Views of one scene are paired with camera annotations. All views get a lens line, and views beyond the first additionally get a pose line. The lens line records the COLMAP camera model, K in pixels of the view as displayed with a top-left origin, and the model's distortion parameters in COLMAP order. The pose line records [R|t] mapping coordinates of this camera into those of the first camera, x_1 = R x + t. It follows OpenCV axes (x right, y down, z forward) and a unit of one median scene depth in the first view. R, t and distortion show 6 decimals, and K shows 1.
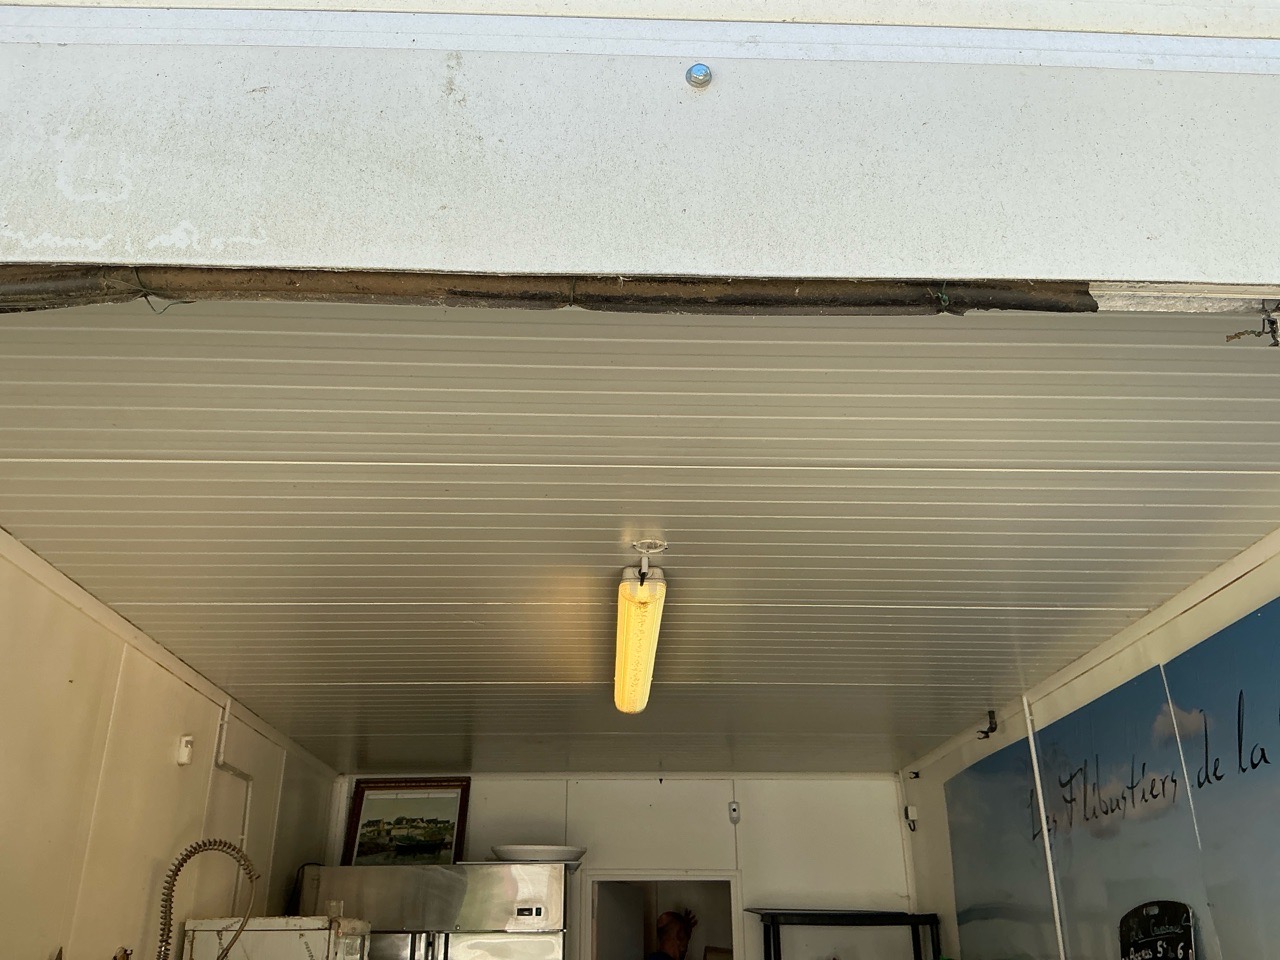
lens RADIAL K [[1074.5, 0, 640.0], [0, 1074.5, 480.0], [0, 0, 1]] dist [0.134649, -0.276860]
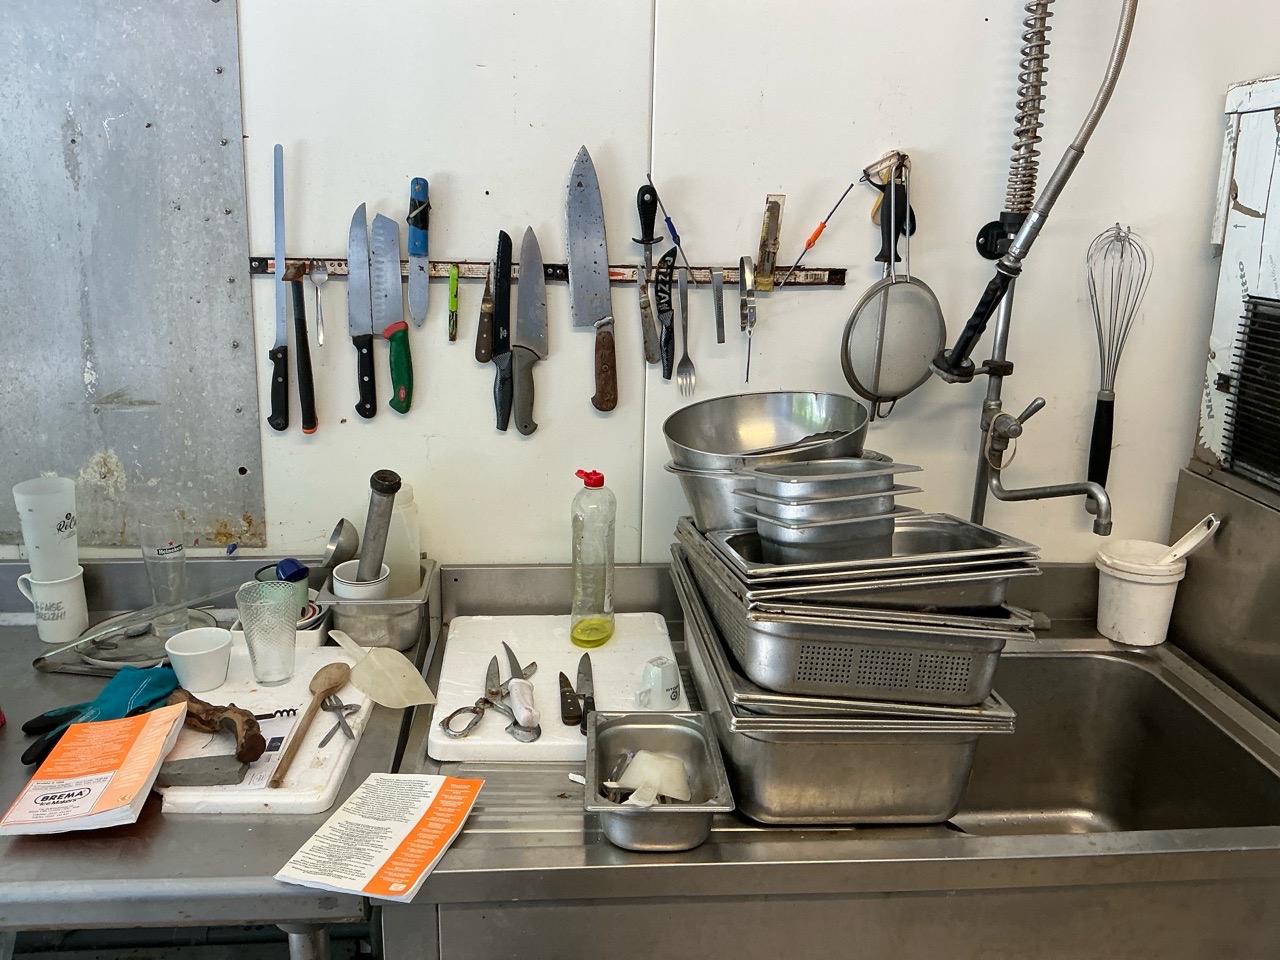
lens RADIAL K [[1070.9, 0, 628.2], [0, 1070.9, 485.3], [0, 0, 1]] dist [0.167309, -0.353528]
pose [[0.028237, 0.265959, -0.963571, 0.003390], [0.385366, 0.886545, 0.255992, 0.232358], [0.922332, -0.378556, -0.077458, 0.516320]]
